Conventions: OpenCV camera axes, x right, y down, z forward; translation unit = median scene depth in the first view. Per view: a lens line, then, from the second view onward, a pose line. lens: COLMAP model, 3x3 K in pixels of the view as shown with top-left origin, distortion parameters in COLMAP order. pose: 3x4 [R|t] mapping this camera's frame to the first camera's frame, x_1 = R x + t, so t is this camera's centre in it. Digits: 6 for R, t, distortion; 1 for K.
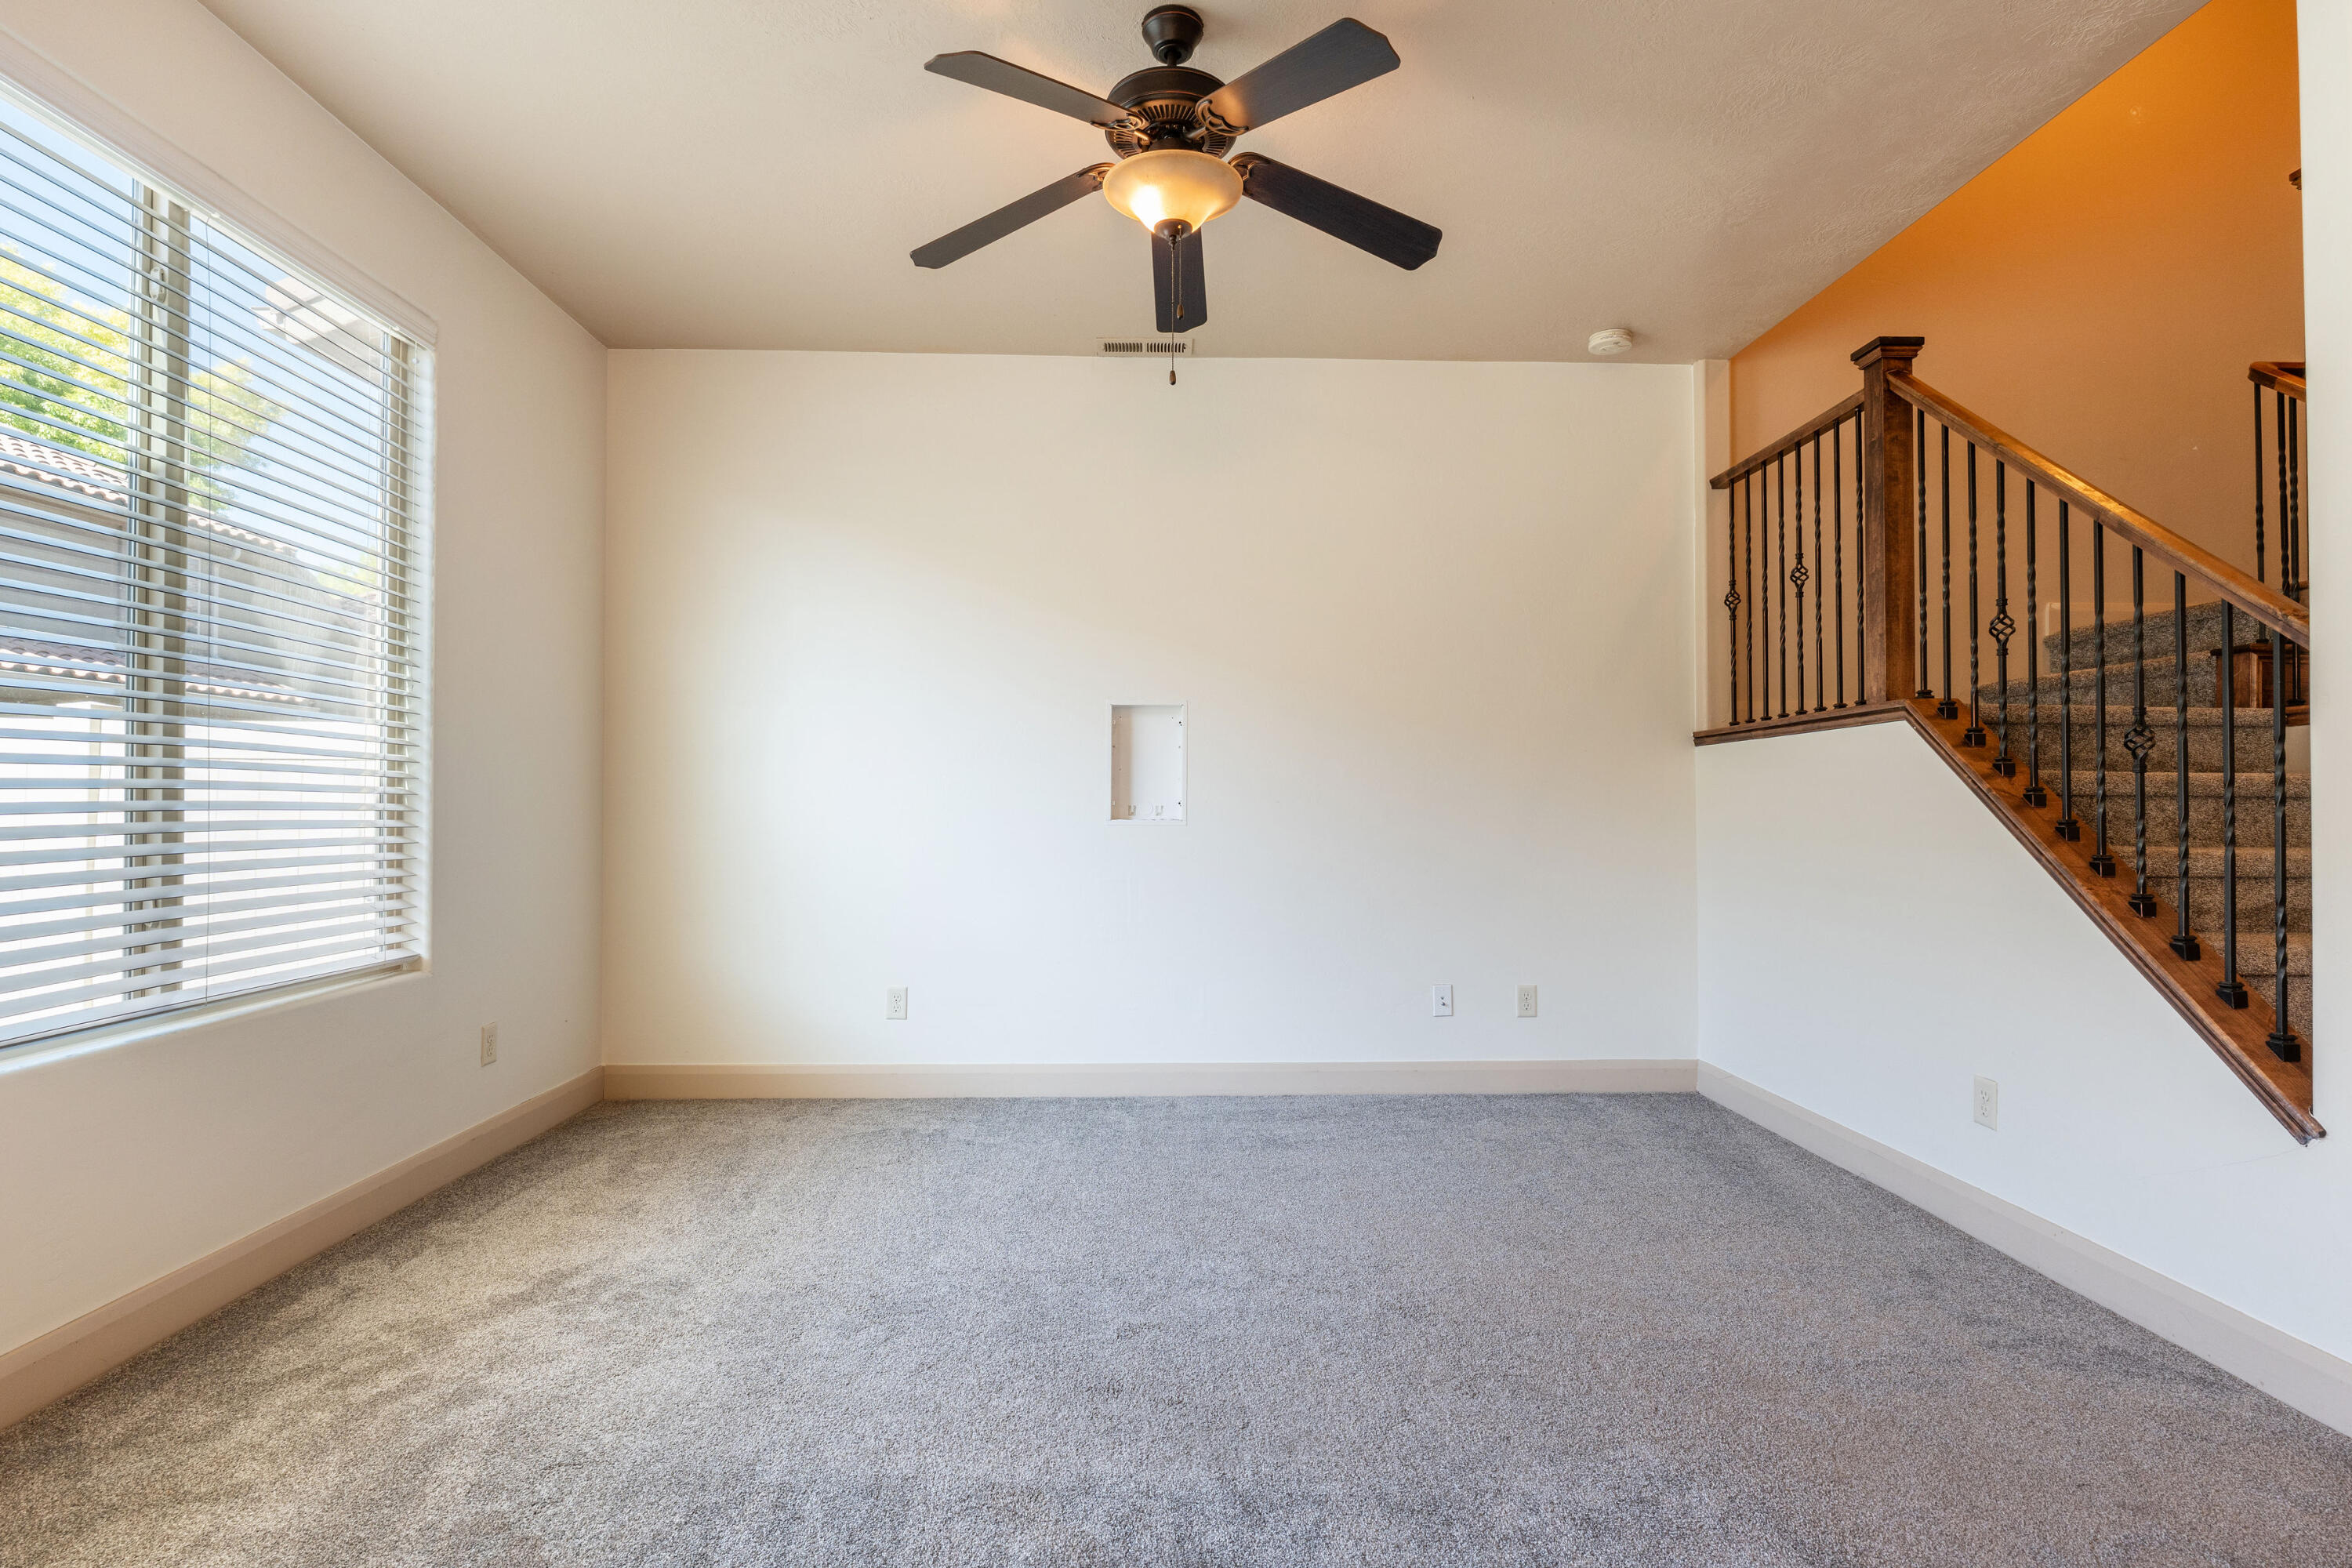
lens RADIAL K [[1149.2, 0, 1177.4], [0, 1149.2, 786.2], [0, 0, 1]] dist [-0.003686, 0.000438]
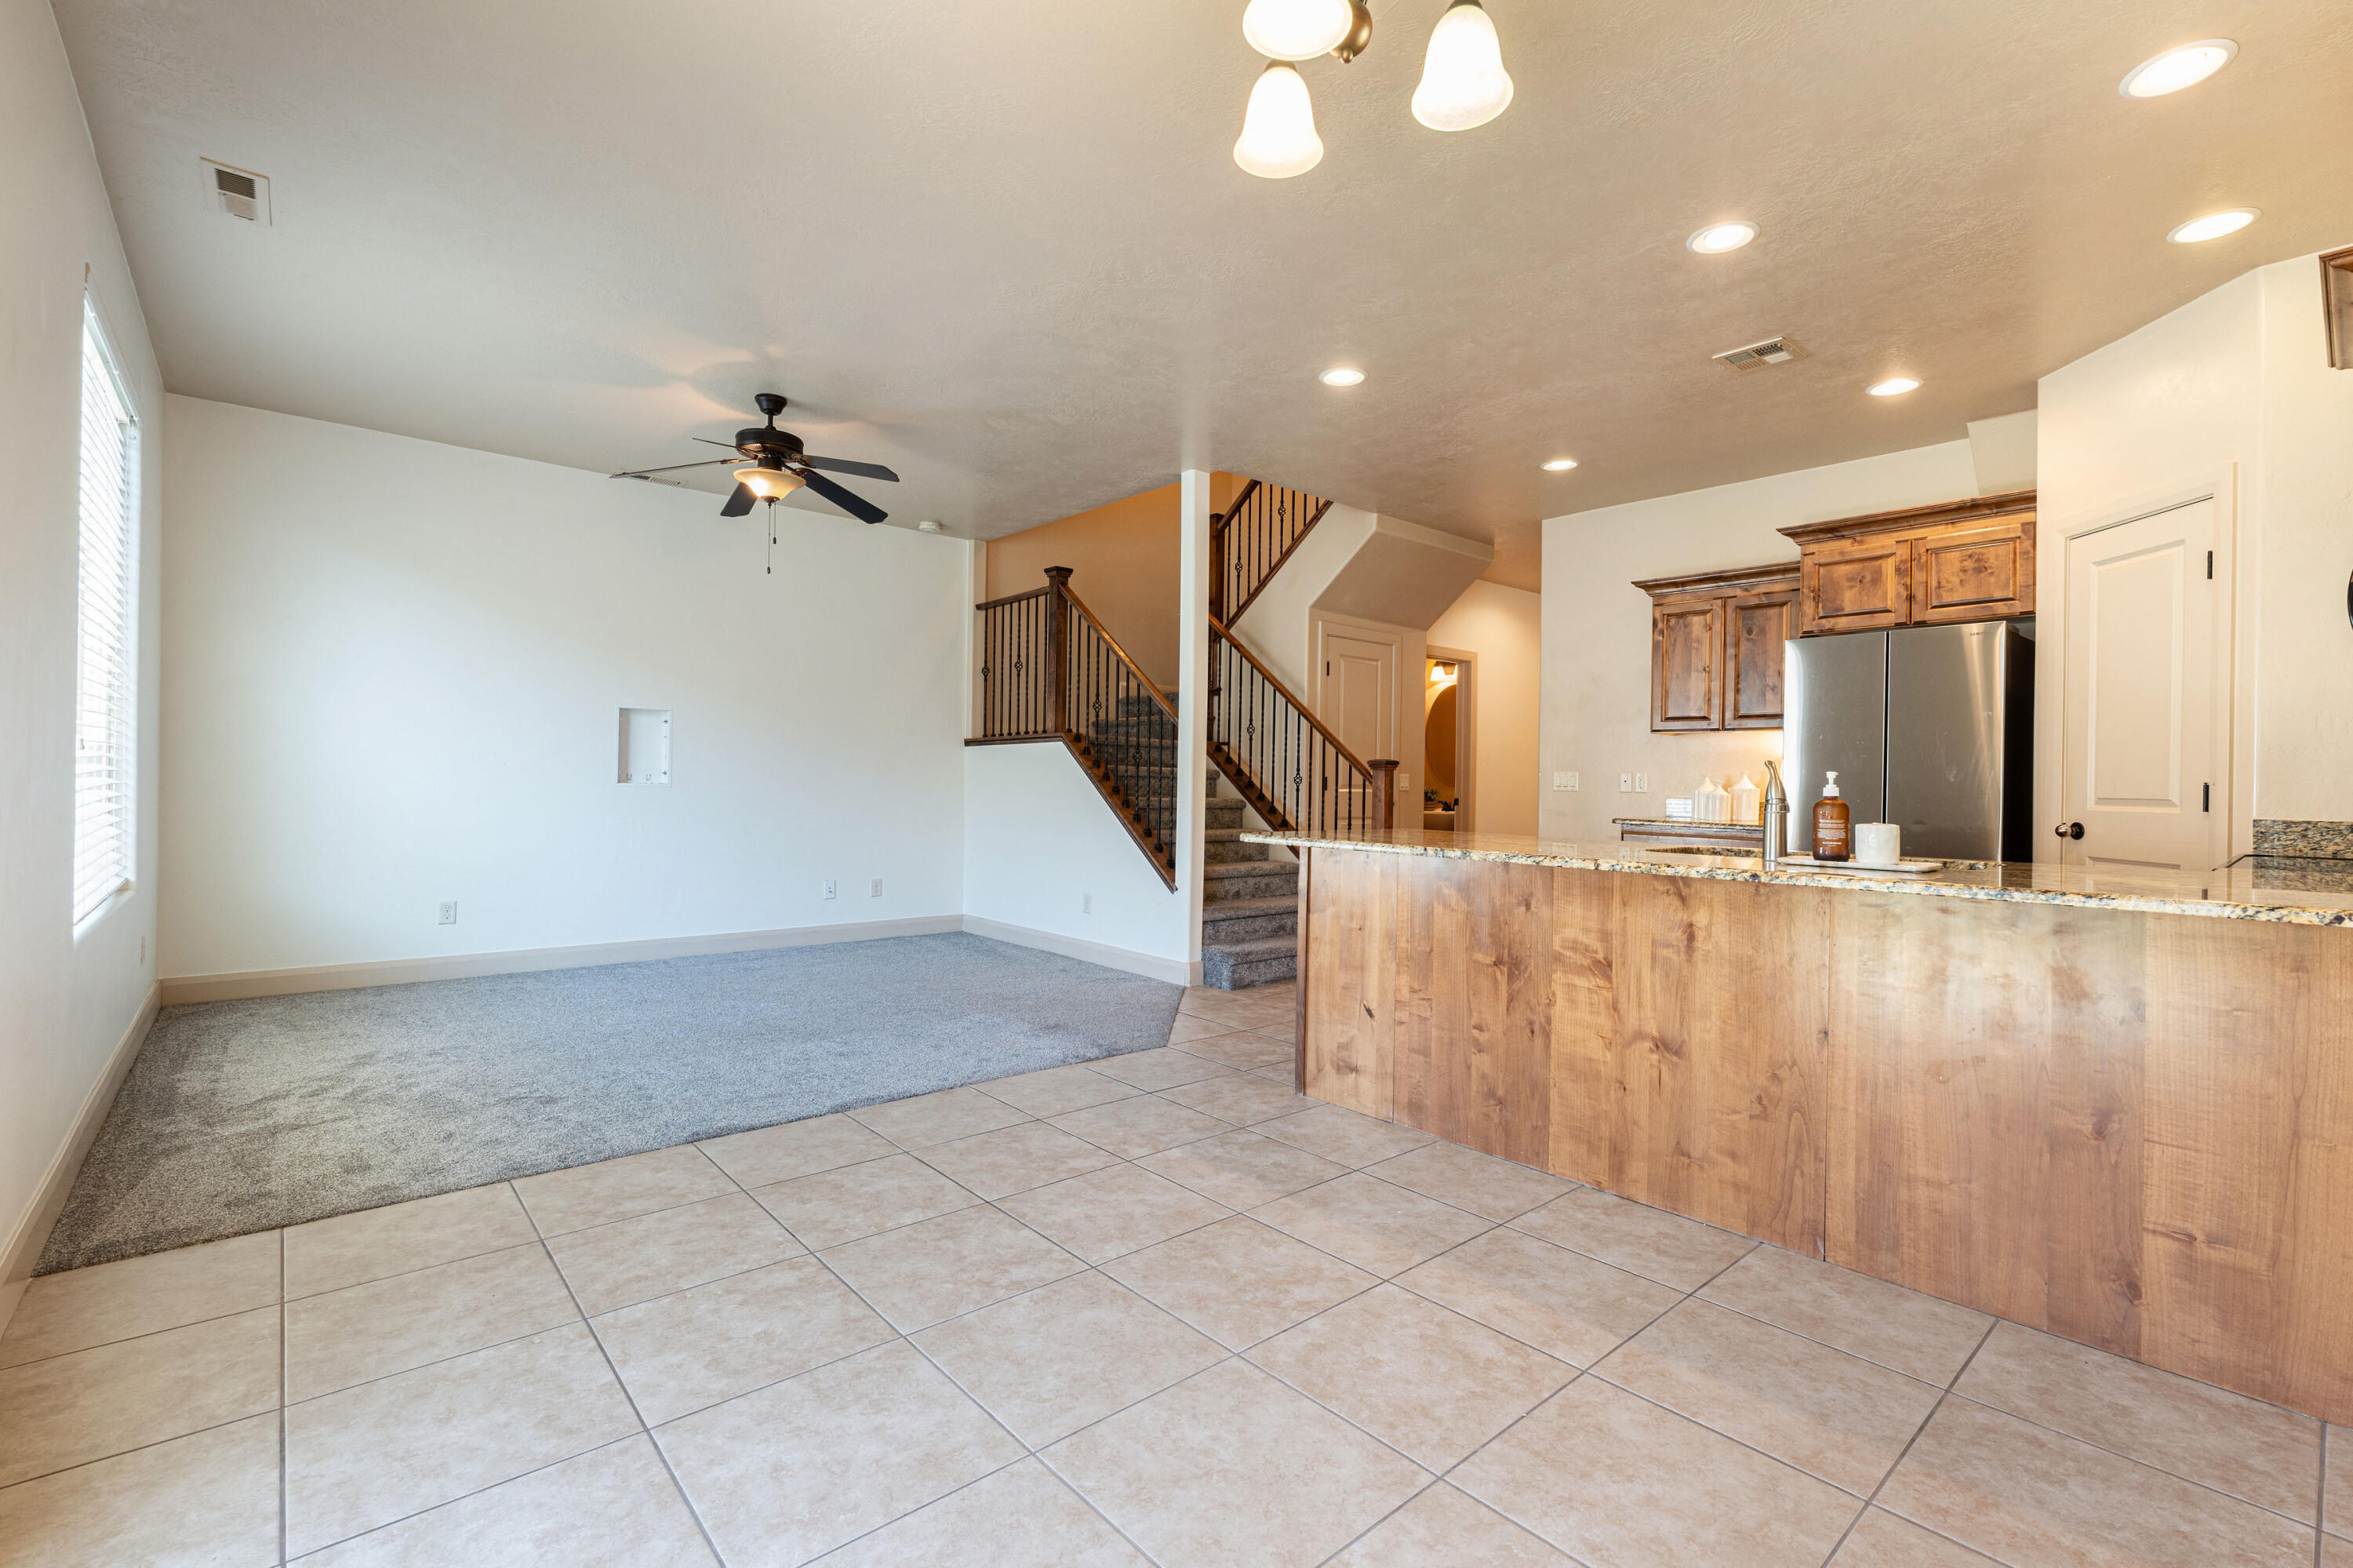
lens RADIAL K [[1040.0, 0, 1178.4], [0, 1040.0, 771.2], [0, 0, 1]] dist [-0.010811, 0.001870]
pose [[0.775869, 0.016132, 0.630688, -0.463003], [-0.023569, 0.999716, 0.003423, -0.011832], [-0.630454, -0.017521, 0.776029, -0.711745]]
